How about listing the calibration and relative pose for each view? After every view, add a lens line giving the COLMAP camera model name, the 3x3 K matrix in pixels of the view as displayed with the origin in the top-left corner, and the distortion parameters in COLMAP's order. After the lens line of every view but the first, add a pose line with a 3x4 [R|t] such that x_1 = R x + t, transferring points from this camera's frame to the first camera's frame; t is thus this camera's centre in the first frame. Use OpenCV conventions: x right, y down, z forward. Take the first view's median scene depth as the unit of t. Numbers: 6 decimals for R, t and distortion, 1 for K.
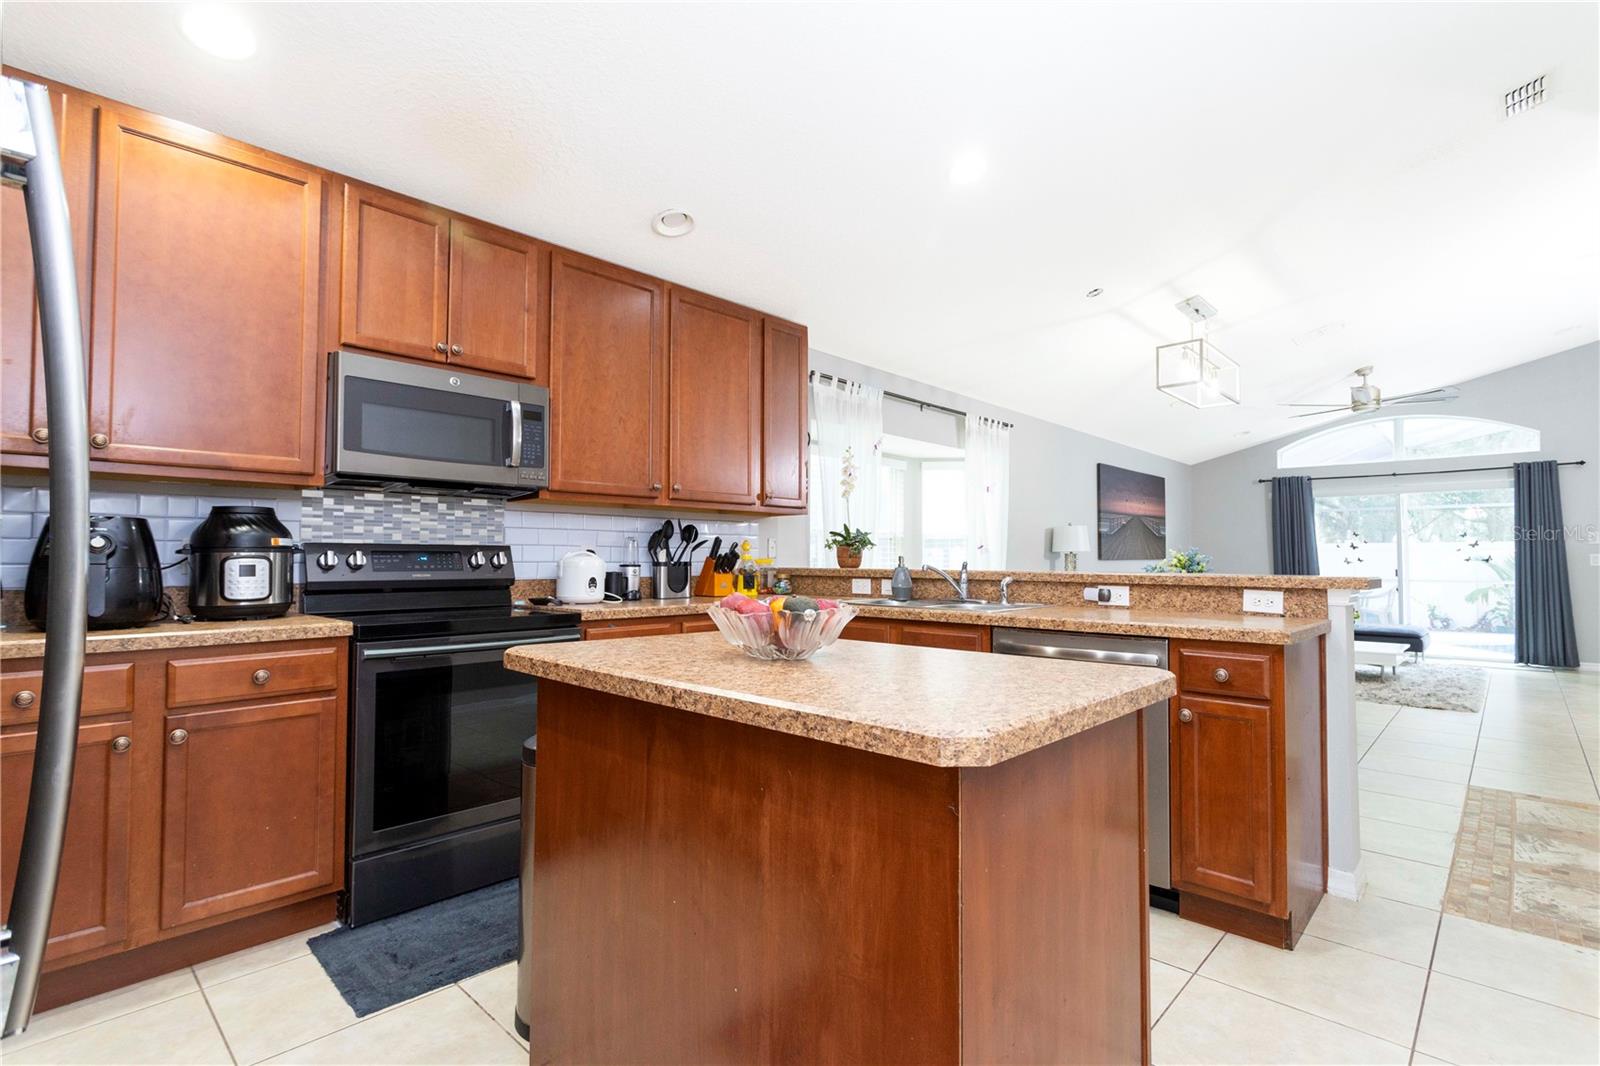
lens RADIAL K [[753.0, 0, 806.6], [0, 753.0, 533.0], [0, 0, 1]] dist [-0.009258, 0.004683]
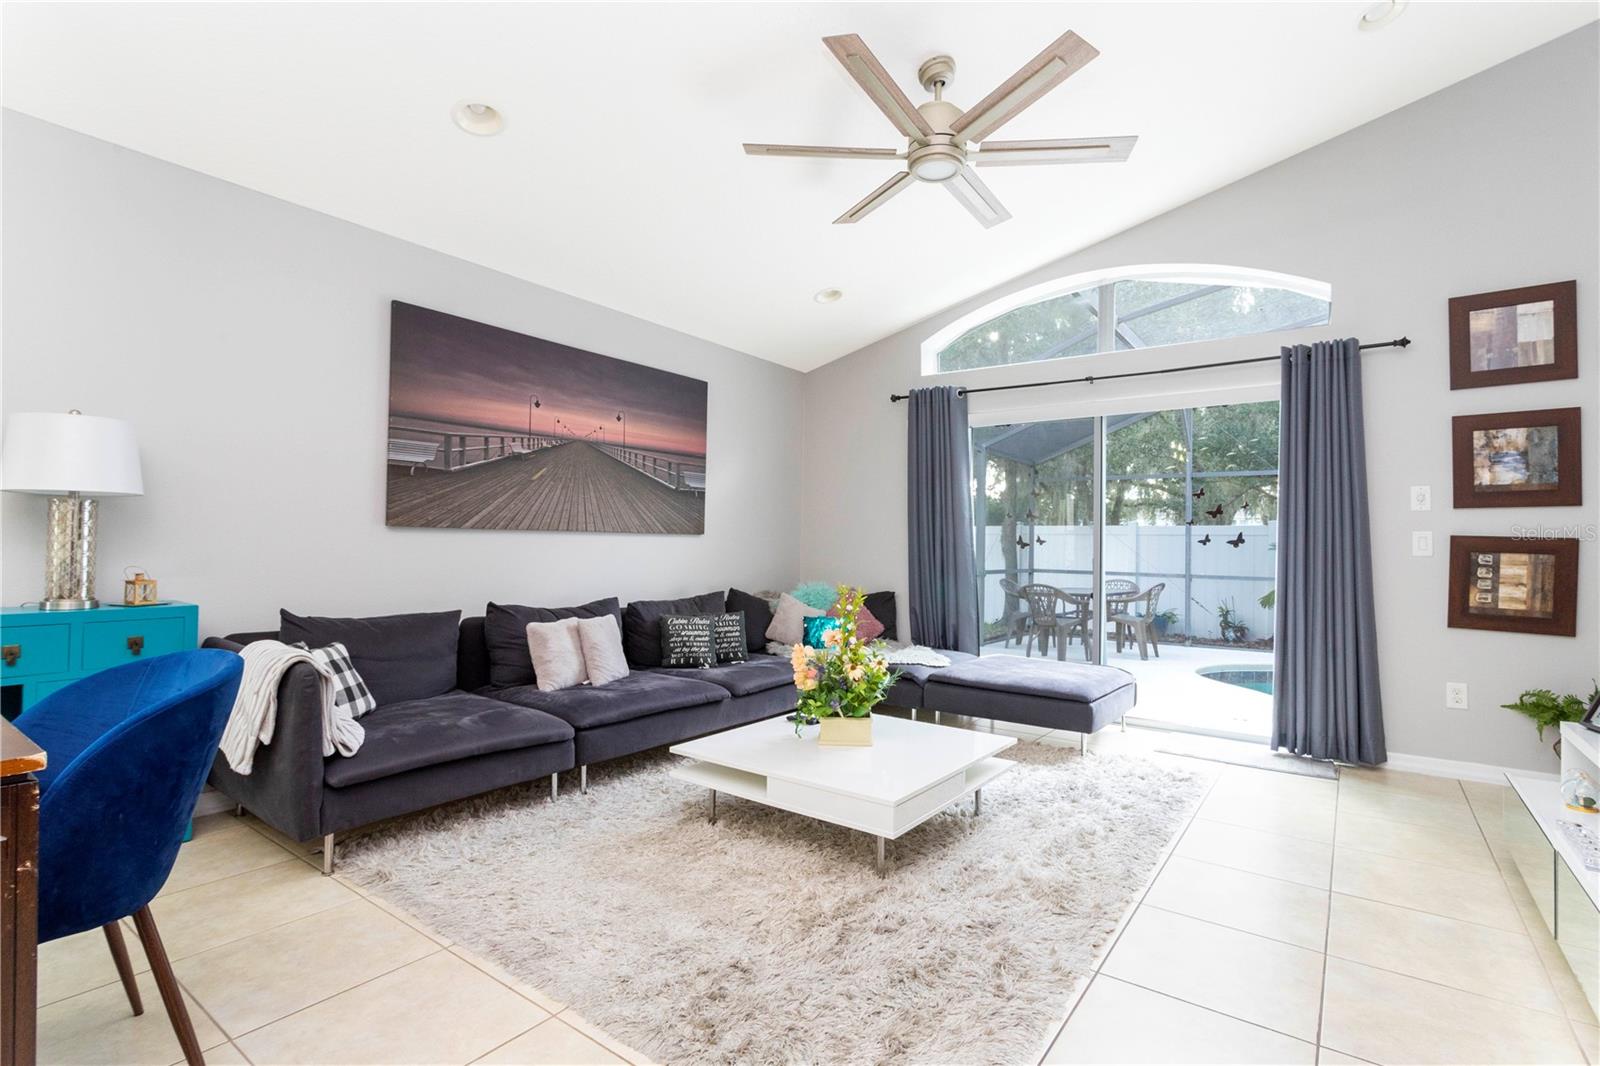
lens RADIAL K [[753.0, 0, 815.2], [0, 753.0, 529.0], [0, 0, 1]] dist [-0.009258, 0.004683]
pose [[0.991363, 0.017118, 0.130024, 1.370351], [-0.018895, 0.999744, 0.012447, 0.064406], [-0.129777, -0.014796, 0.991433, 1.301701]]
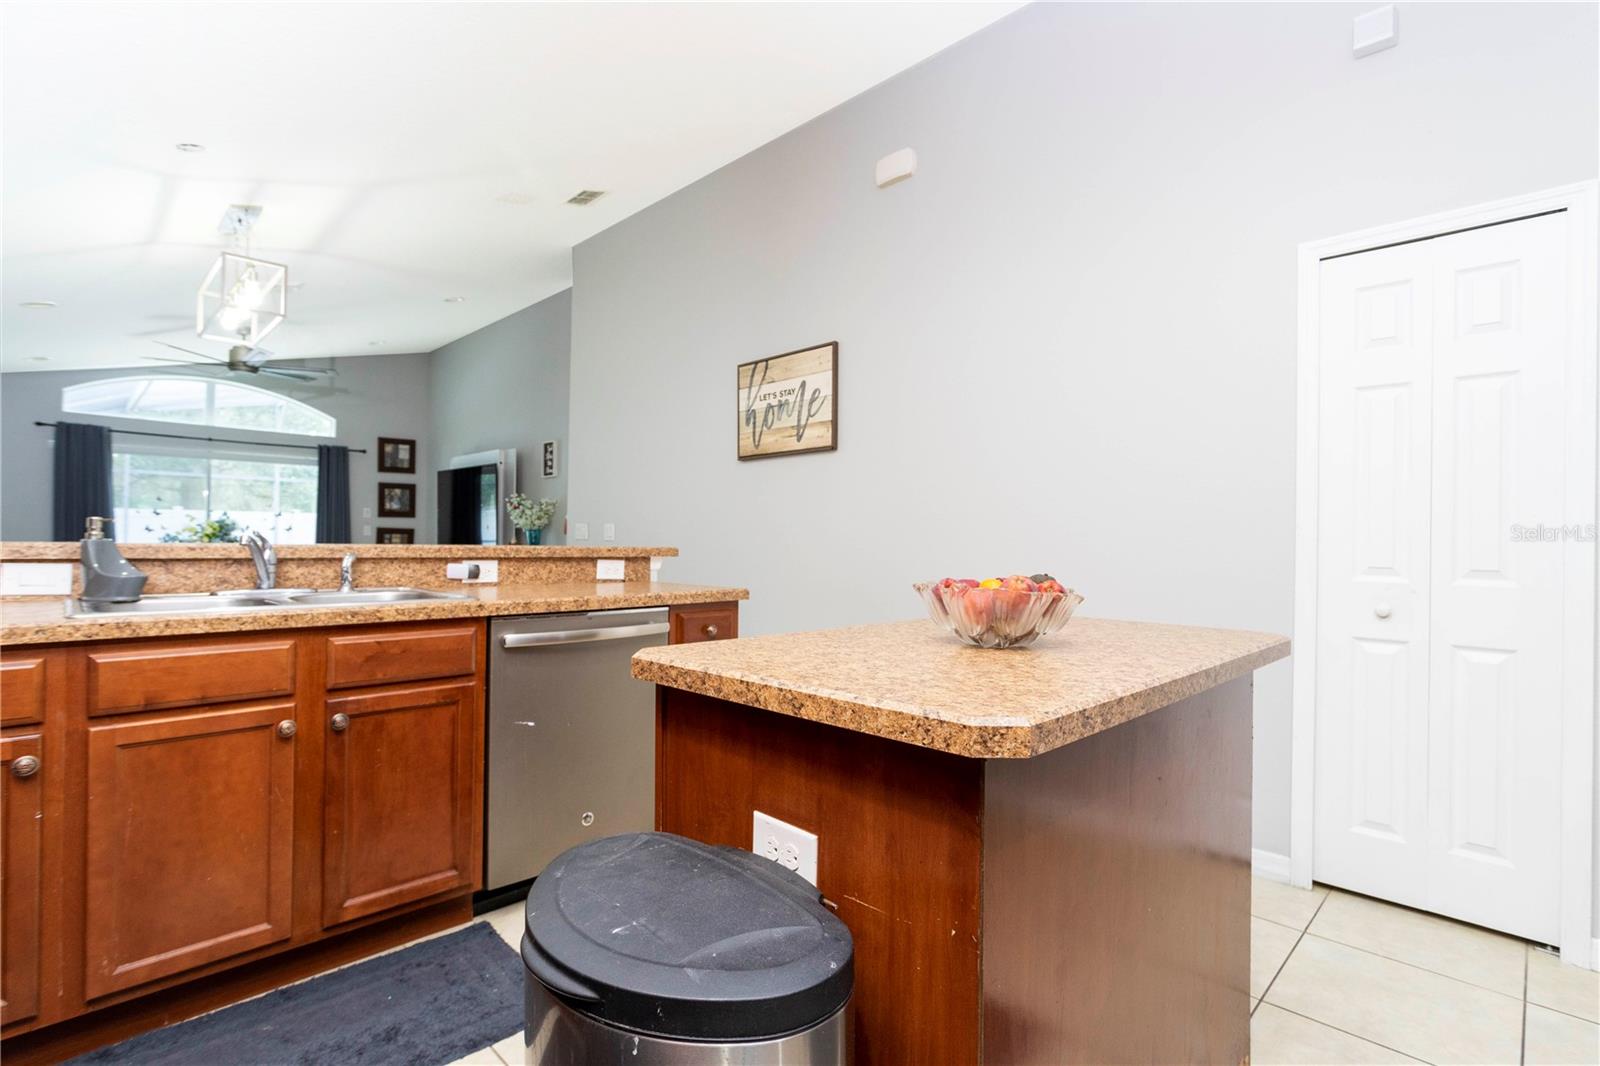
lens RADIAL K [[753.0, 0, 809.5], [0, 753.0, 535.7], [0, 0, 1]] dist [-0.009258, 0.004683]
pose [[0.027062, 0.001740, 0.999632, -0.412943], [-0.049989, 0.998750, -0.000386, 0.019746], [-0.998383, -0.049960, 0.027115, 0.524773]]
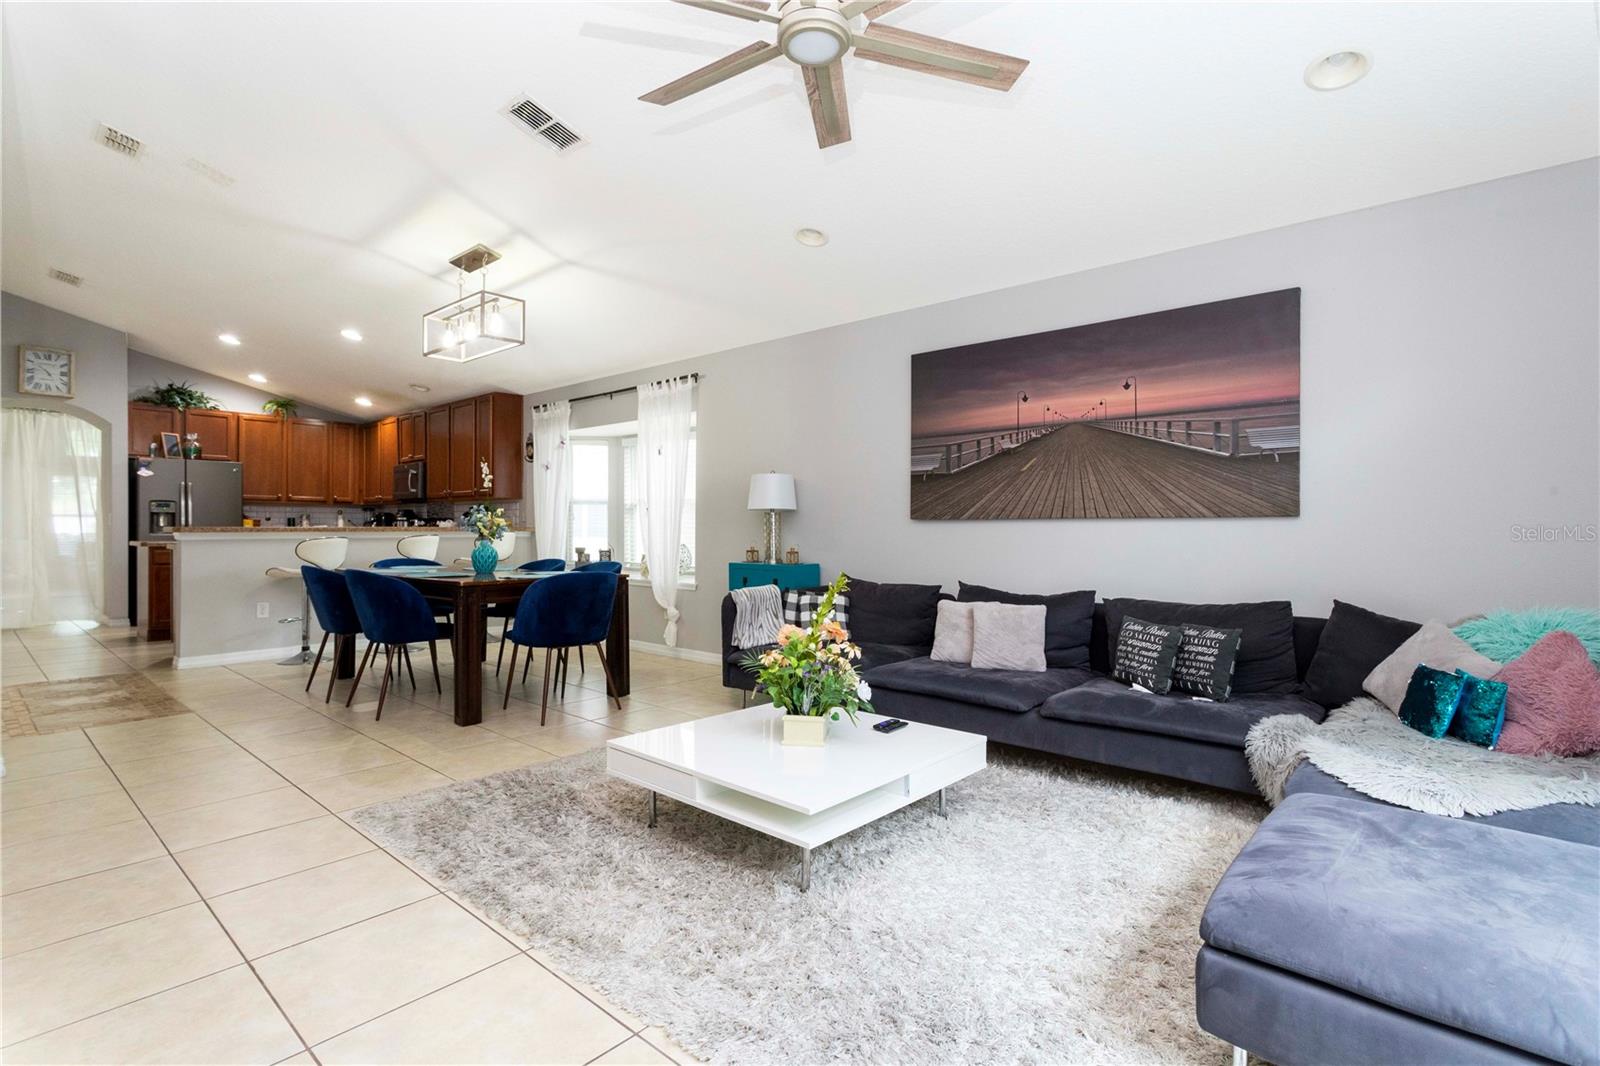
lens RADIAL K [[753.0, 0, 811.9], [0, 753.0, 534.9], [0, 0, 1]] dist [-0.009258, 0.004683]
pose [[0.046857, 0.005426, -0.998887, 2.318766], [0.030625, 0.999507, 0.006866, 0.096527], [0.998432, -0.030913, 0.046668, 2.125037]]
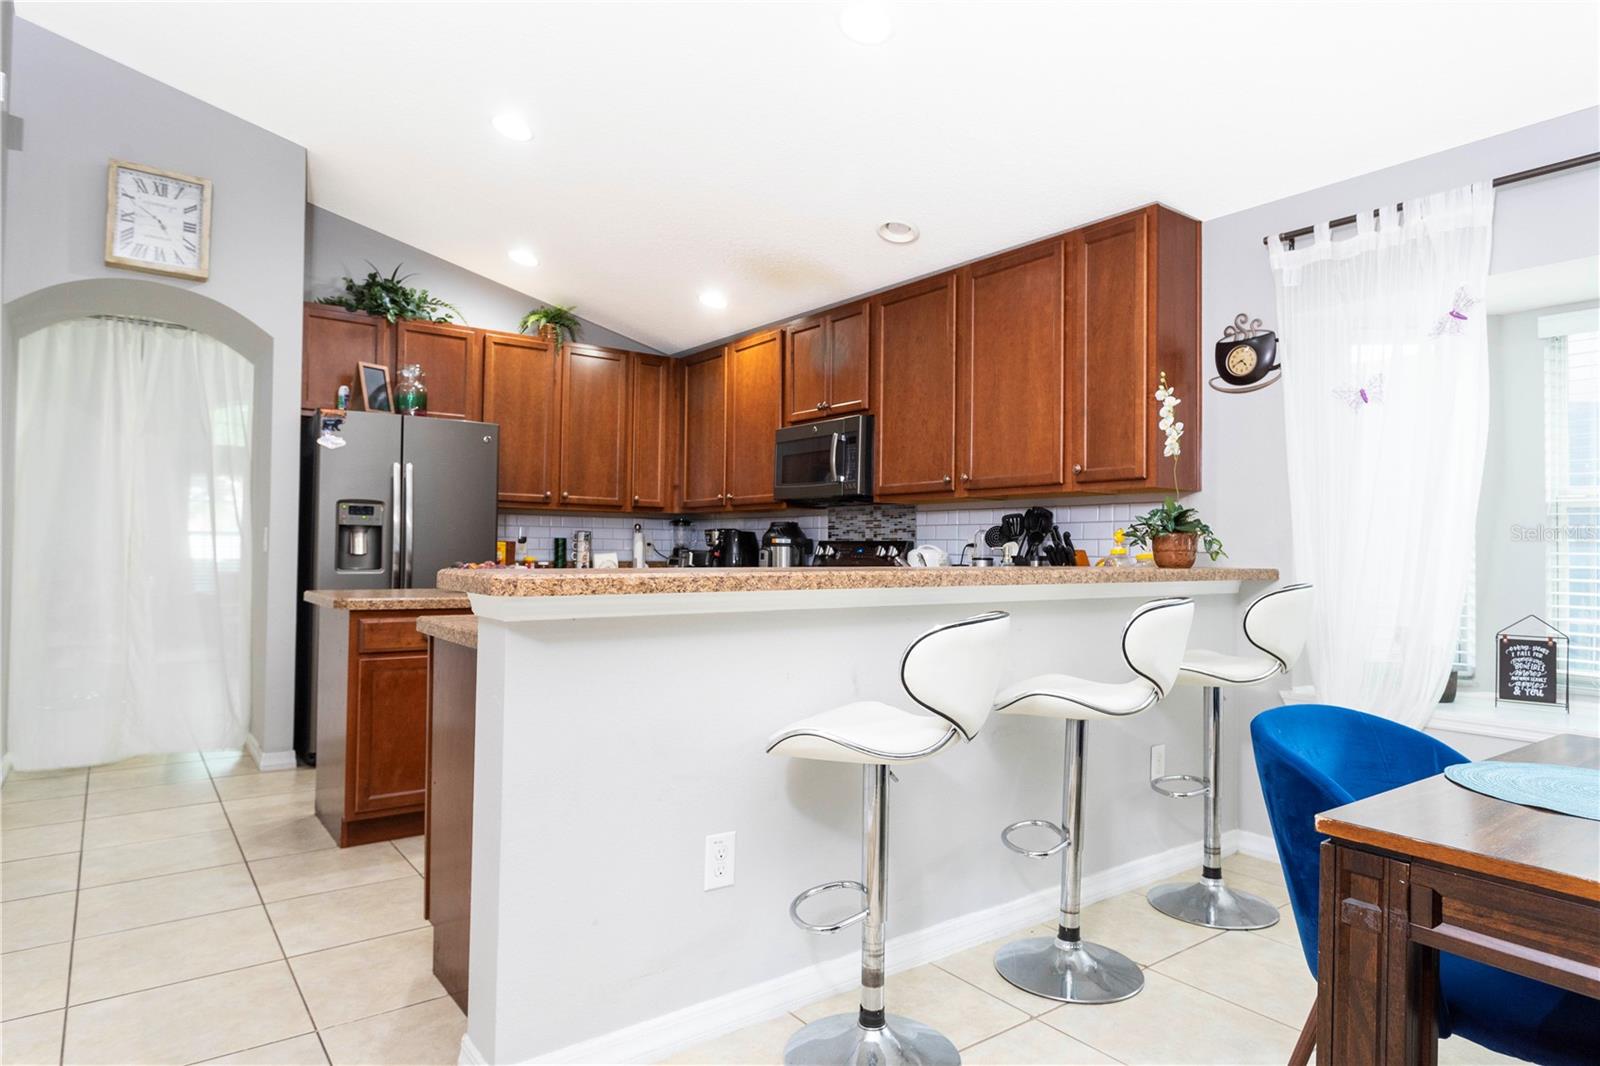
lens RADIAL K [[930.7, 0, 807.7], [0, 930.7, 533.2], [0, 0, 1]] dist [-0.003667, 0.005228]
pose [[-0.166565, -0.024122, -0.985735, 1.094890], [0.020395, 0.999403, -0.027903, 0.042027], [0.985819, -0.024752, -0.165974, 1.063038]]
